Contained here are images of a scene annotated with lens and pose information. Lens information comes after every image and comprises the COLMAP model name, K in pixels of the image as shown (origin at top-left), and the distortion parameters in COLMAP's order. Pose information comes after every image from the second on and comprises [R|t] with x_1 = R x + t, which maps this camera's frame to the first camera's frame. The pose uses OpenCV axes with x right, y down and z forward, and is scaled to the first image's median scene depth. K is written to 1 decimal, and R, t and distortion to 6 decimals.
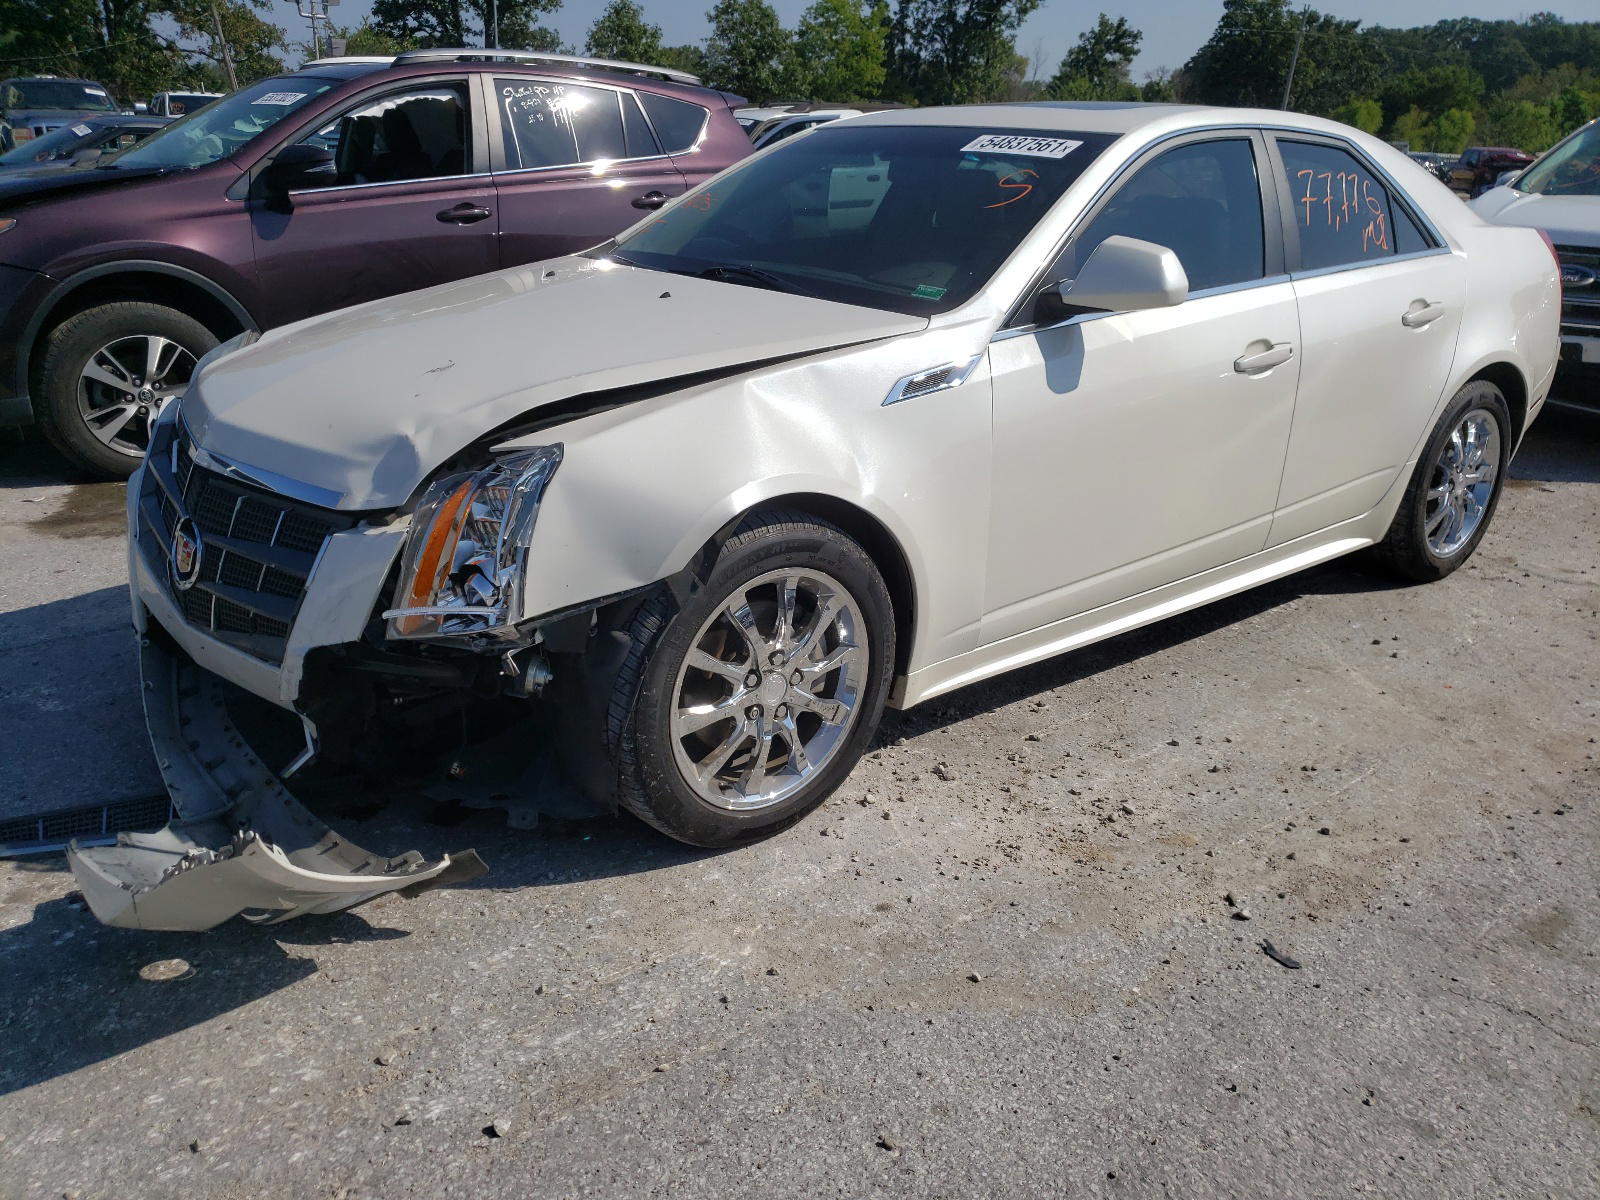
lens RADIAL K [[1130.1, 0, 800.0], [0, 1130.1, 600.0], [0, 0, 1]] dist [0.001281, -0.002323]
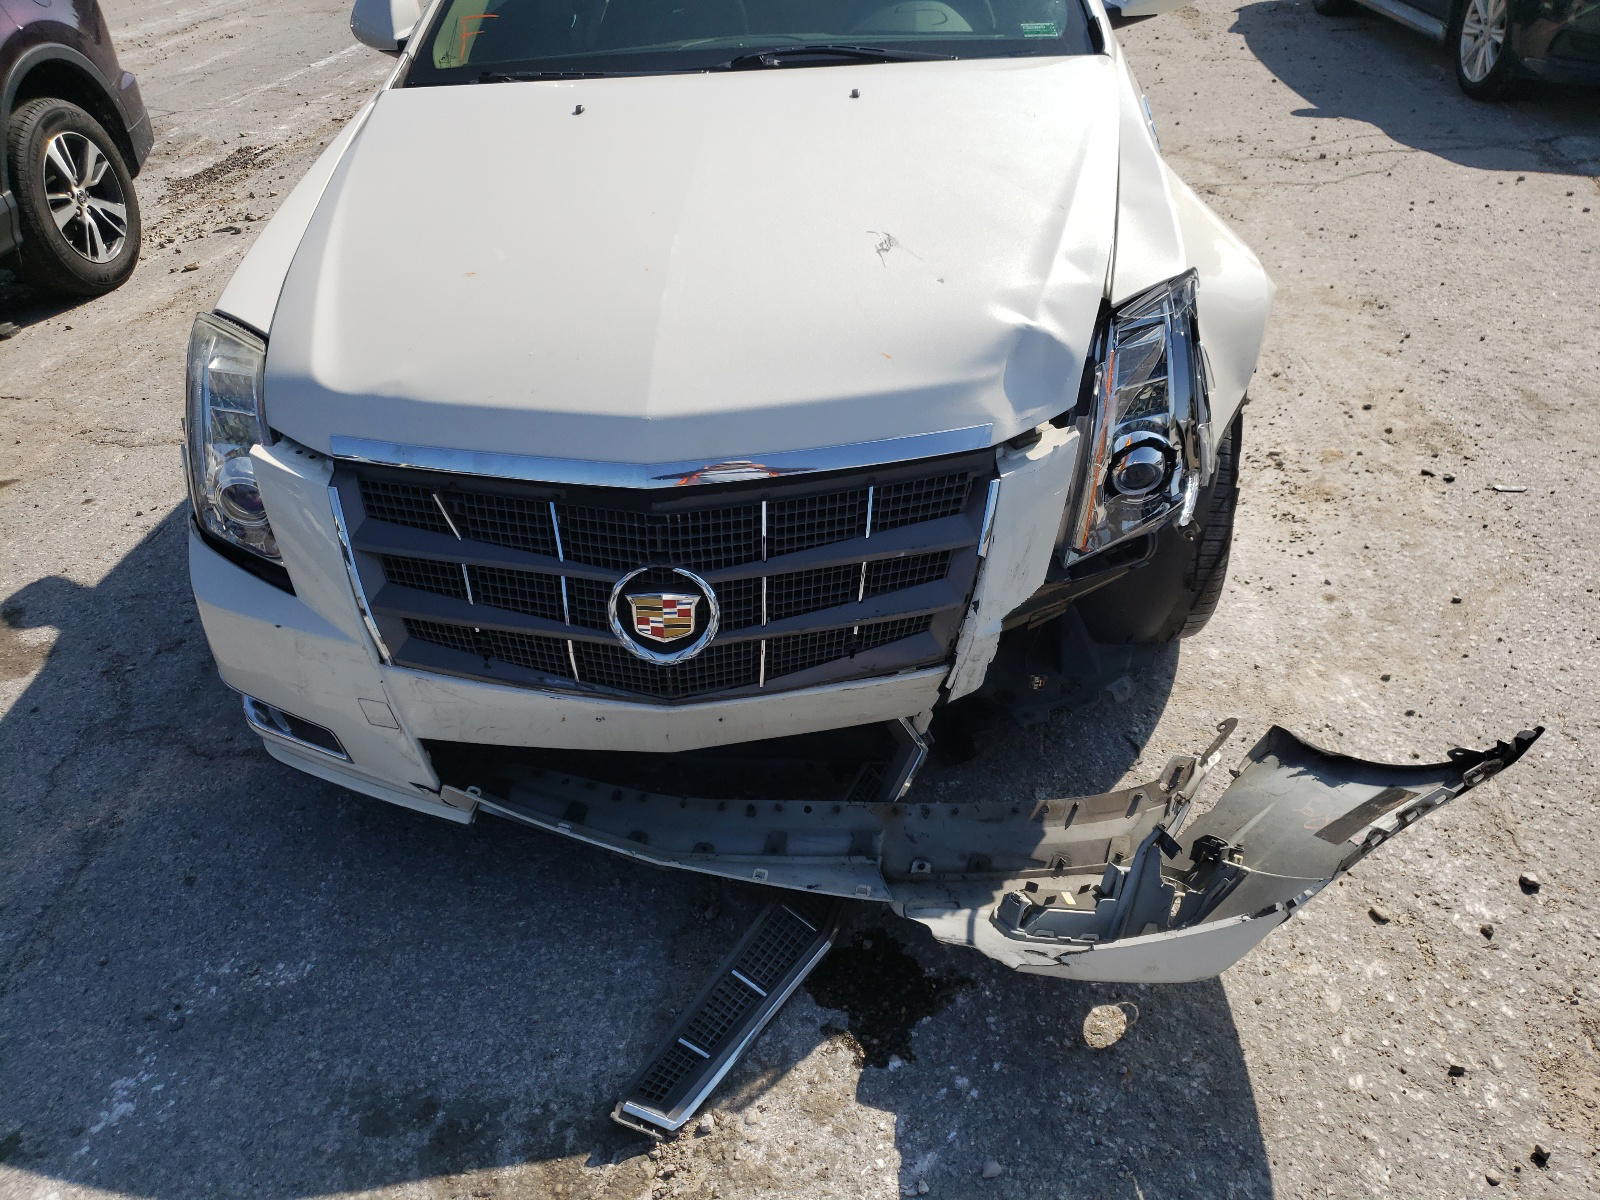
lens RADIAL K [[1130.1, 0, 800.0], [0, 1130.1, 600.0], [0, 0, 1]] dist [0.001281, -0.002323]
pose [[0.724680, -0.456192, 0.516458, -0.854882], [0.336027, 0.888280, 0.313122, -0.244694], [-0.601603, -0.053370, 0.797011, 0.402097]]
